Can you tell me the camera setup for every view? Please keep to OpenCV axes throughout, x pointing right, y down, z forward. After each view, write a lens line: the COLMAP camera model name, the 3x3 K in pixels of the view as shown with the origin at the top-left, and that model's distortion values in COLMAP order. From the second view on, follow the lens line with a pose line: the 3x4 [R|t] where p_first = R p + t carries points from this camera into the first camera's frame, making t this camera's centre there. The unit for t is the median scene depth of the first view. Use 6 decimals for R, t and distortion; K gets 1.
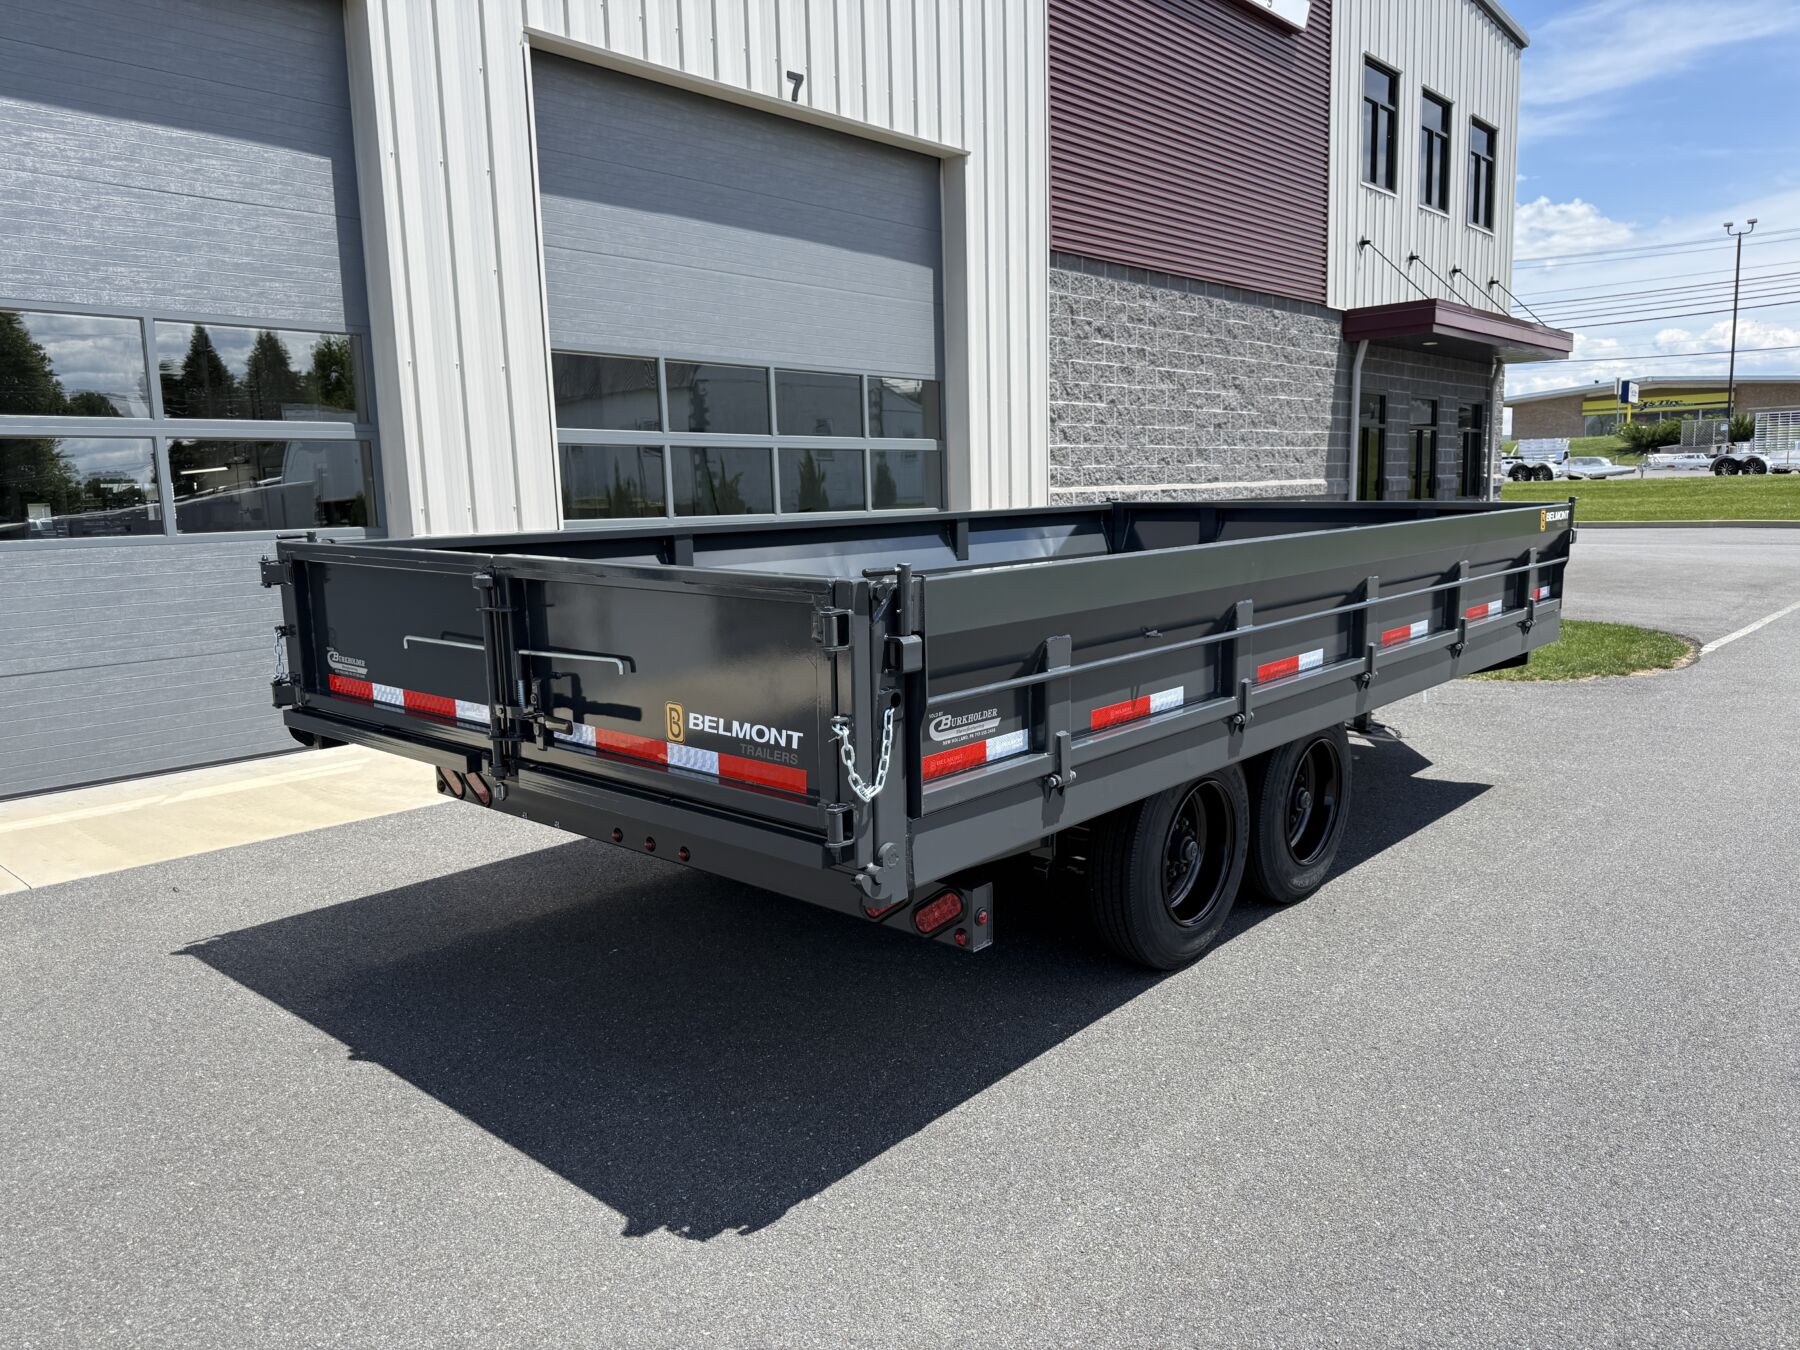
lens RADIAL K [[1269.6, 0, 892.5], [0, 1269.6, 691.9], [0, 0, 1]] dist [0.047743, -0.059413]
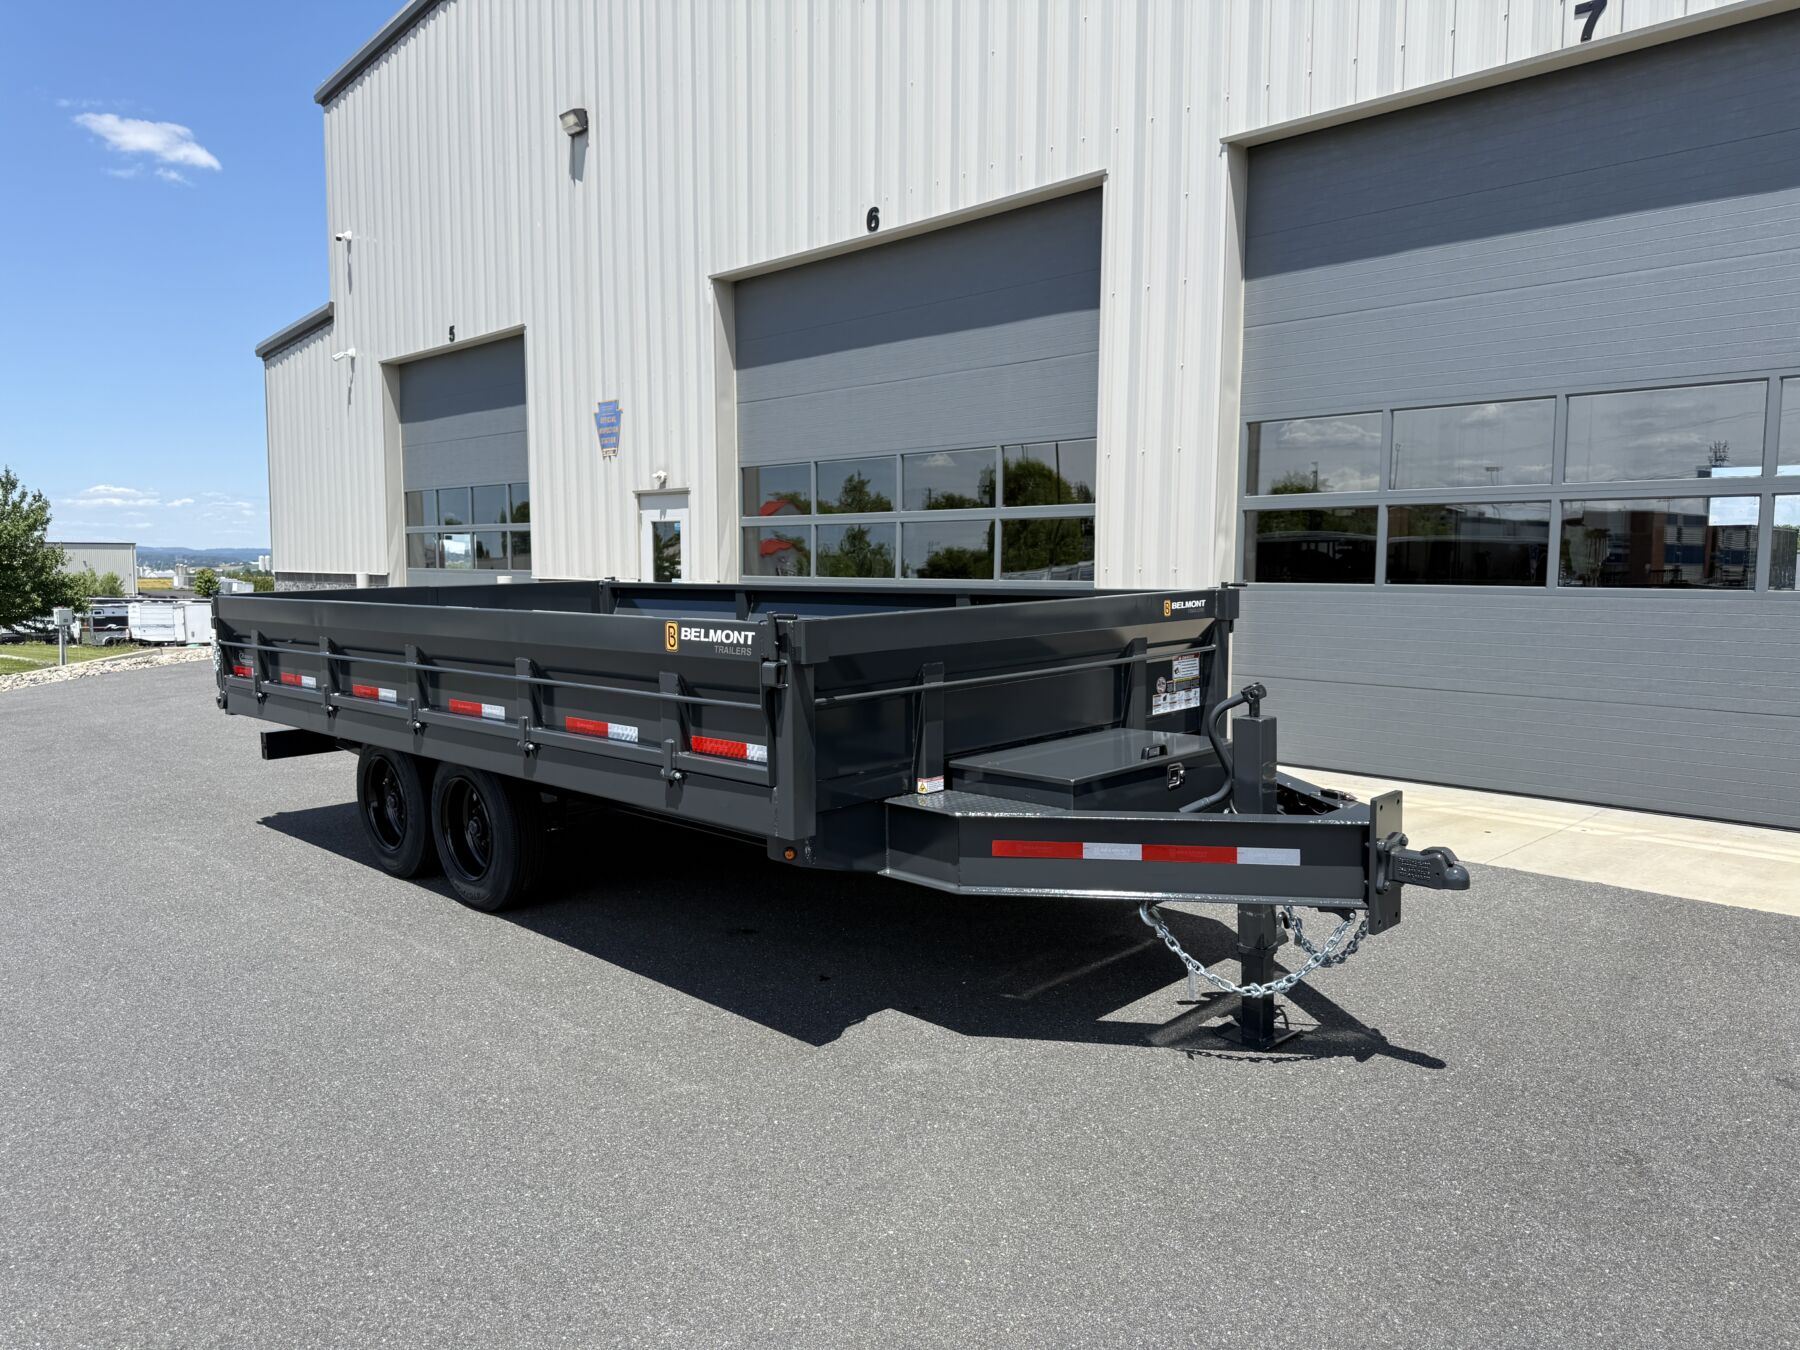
lens RADIAL K [[1269.6, 0, 911.0], [0, 1269.6, 681.7], [0, 0, 1]] dist [0.047743, -0.059413]
pose [[-0.052892, 0.122585, -0.991048, 0.728915], [-0.151826, 0.979912, 0.129311, -0.133461], [0.986991, 0.157306, -0.033218, 0.697939]]
